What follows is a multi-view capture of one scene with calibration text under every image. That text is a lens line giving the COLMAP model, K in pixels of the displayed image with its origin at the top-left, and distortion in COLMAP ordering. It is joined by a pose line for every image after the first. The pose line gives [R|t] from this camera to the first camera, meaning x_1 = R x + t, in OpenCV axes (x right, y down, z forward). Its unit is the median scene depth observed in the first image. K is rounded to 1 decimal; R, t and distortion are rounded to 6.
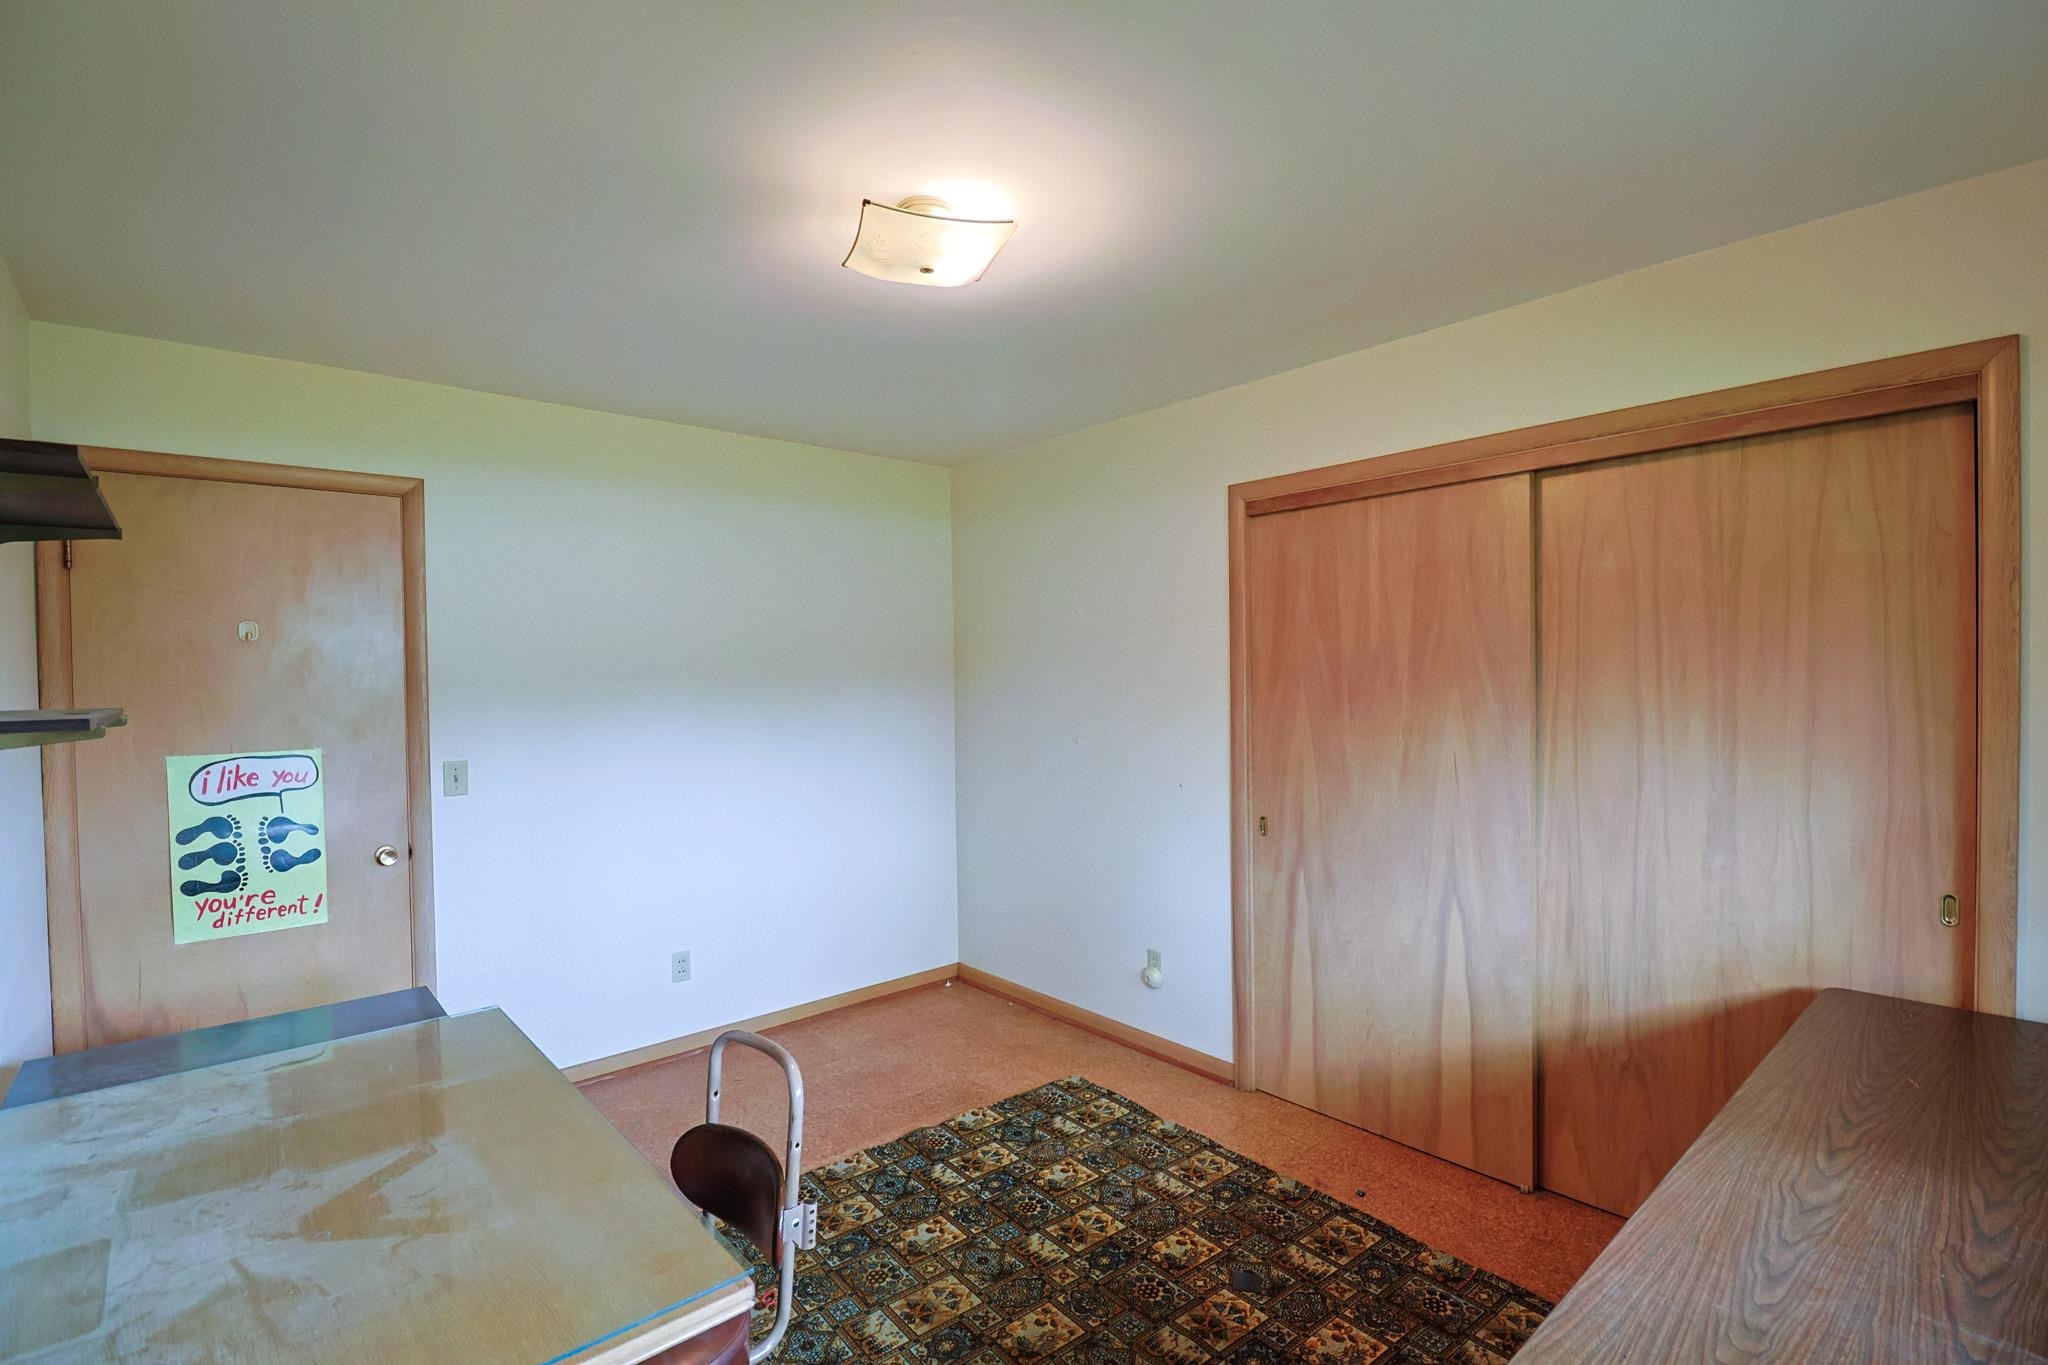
lens RADIAL K [[948.1, 0, 1051.3], [0, 948.1, 687.3], [0, 0, 1]] dist [0.001974, -0.012969]
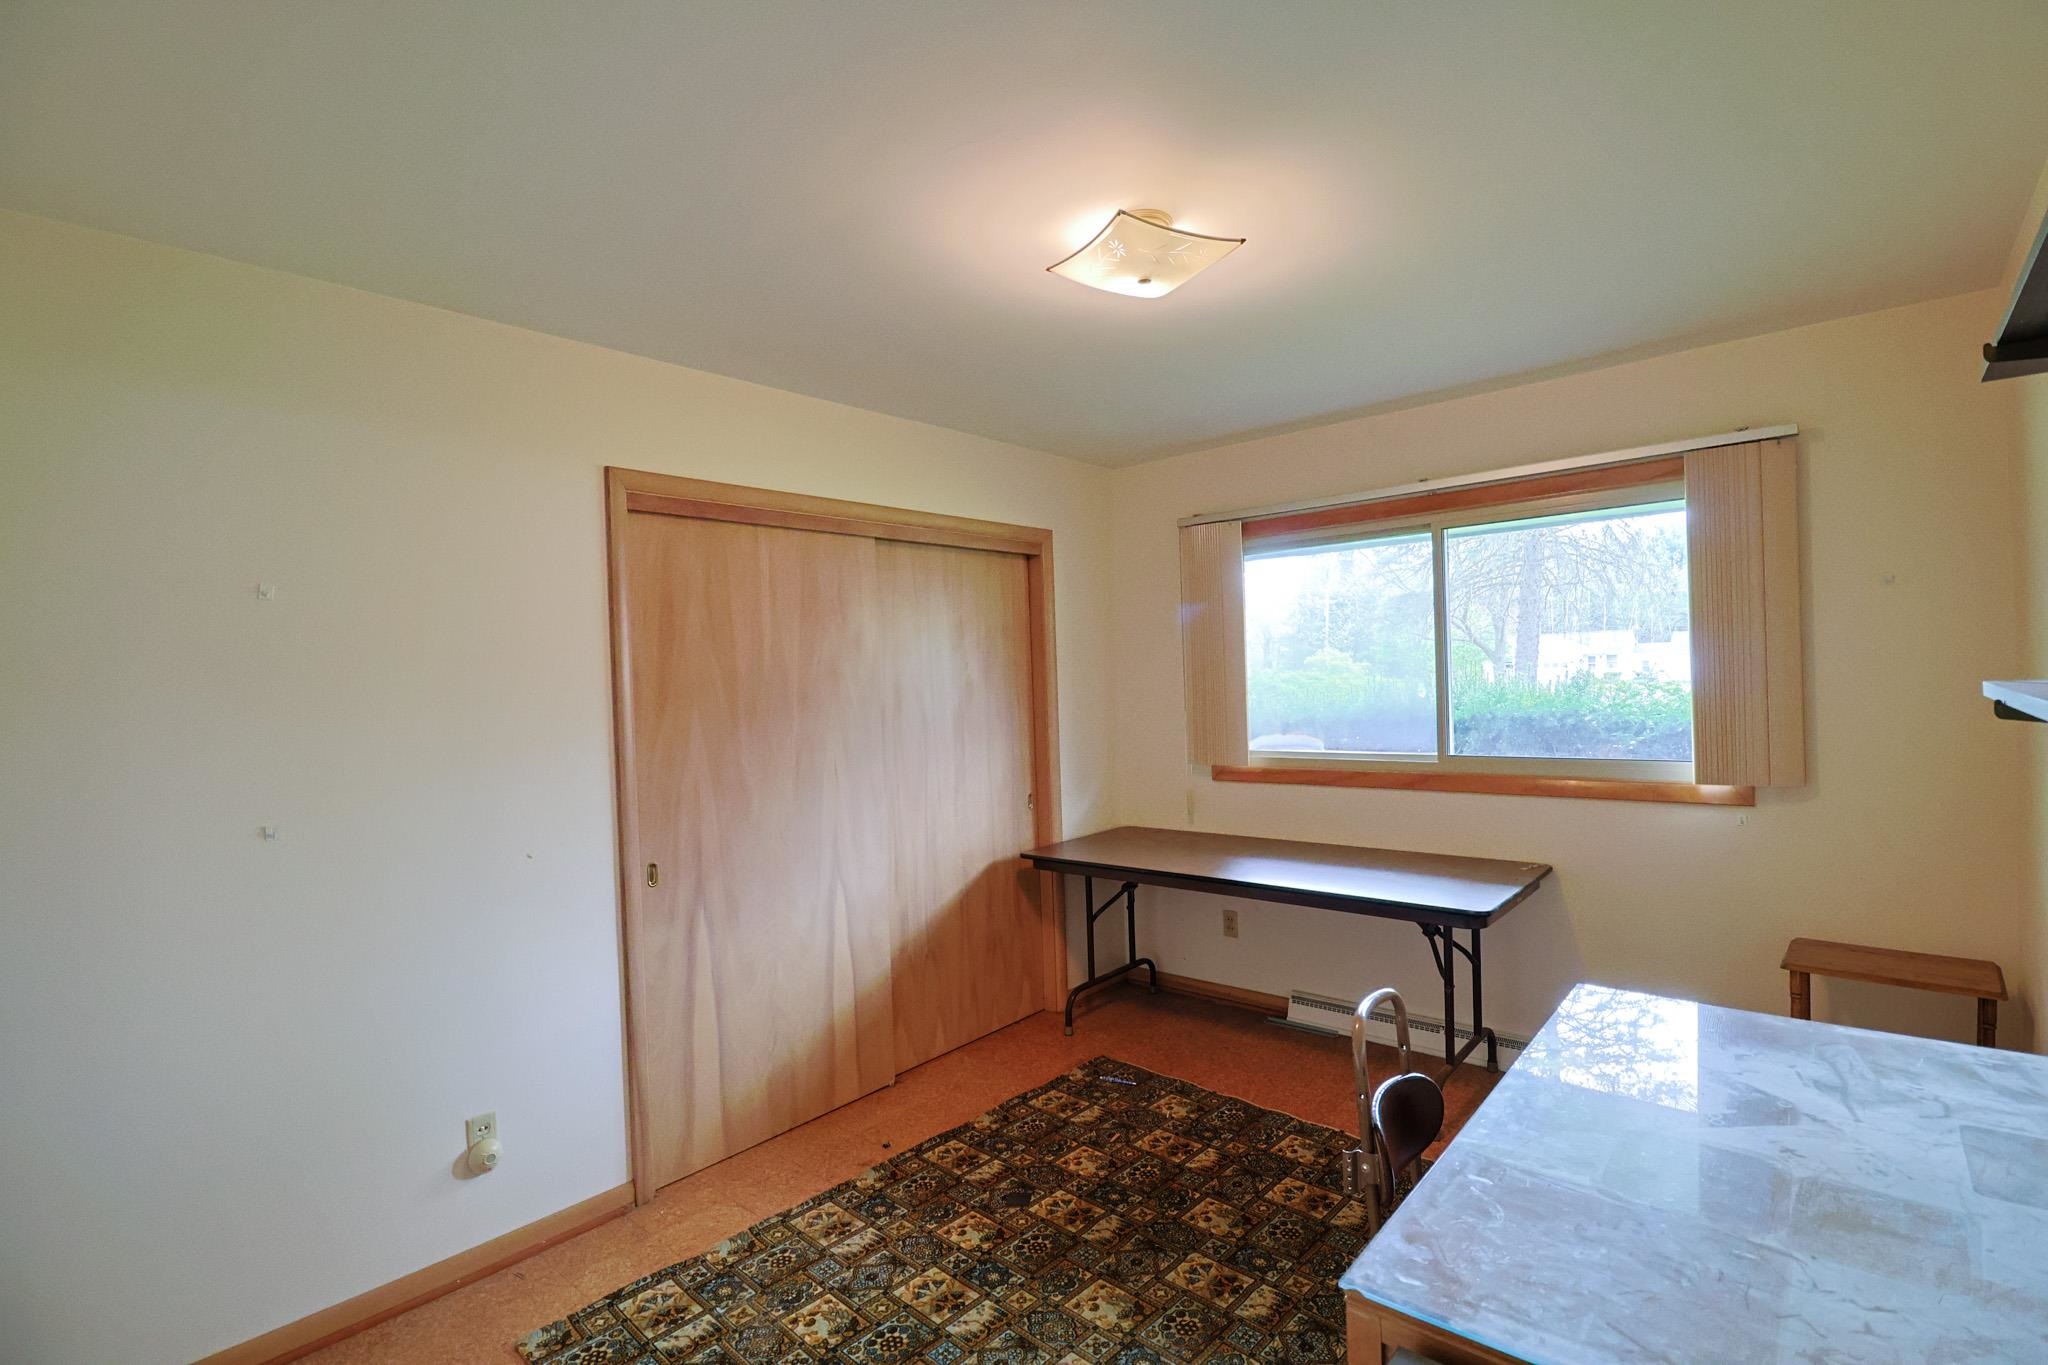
lens RADIAL K [[948.1, 0, 1051.3], [0, 948.1, 687.3], [0, 0, 1]] dist [0.001974, -0.012969]
pose [[-0.131377, 0.007372, 0.991305, -0.788678], [0.049696, 0.998764, -0.000841, -0.004405], [-0.990086, 0.049153, -0.131581, 0.876871]]
